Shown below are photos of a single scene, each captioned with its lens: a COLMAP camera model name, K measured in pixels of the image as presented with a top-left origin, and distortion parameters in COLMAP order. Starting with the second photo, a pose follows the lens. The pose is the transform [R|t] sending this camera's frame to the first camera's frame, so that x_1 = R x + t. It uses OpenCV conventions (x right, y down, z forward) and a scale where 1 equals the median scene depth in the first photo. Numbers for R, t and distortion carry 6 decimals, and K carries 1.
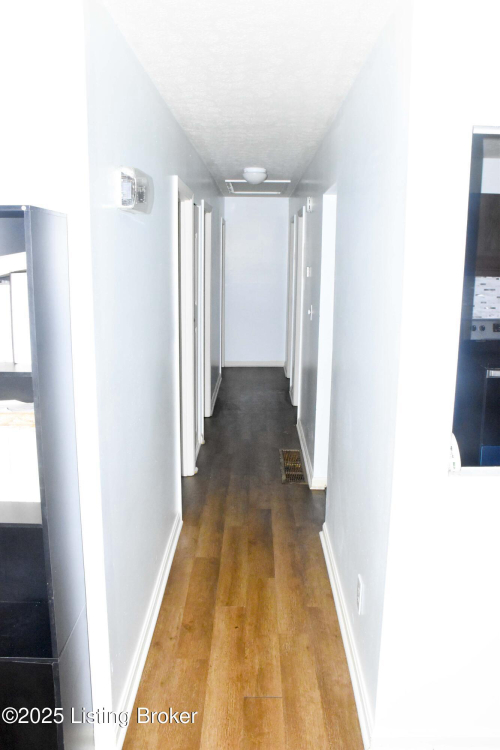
lens RADIAL K [[623.4, 0, 260.3], [0, 623.4, 376.0], [0, 0, 1]] dist [-0.124902, 0.109317]
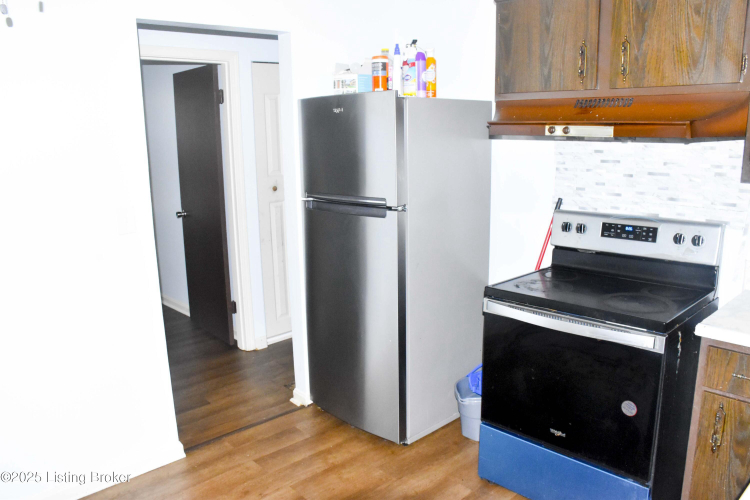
lens RADIAL K [[586.2, 0, 371.5], [0, 586.2, 258.3], [0, 0, 1]] dist [-0.150564, 0.102414]
pose [[0.680114, 0.136615, -0.720265, 0.675986], [-0.115455, 0.990183, 0.078792, -0.076517], [0.723958, 0.029571, 0.689210, 0.538375]]
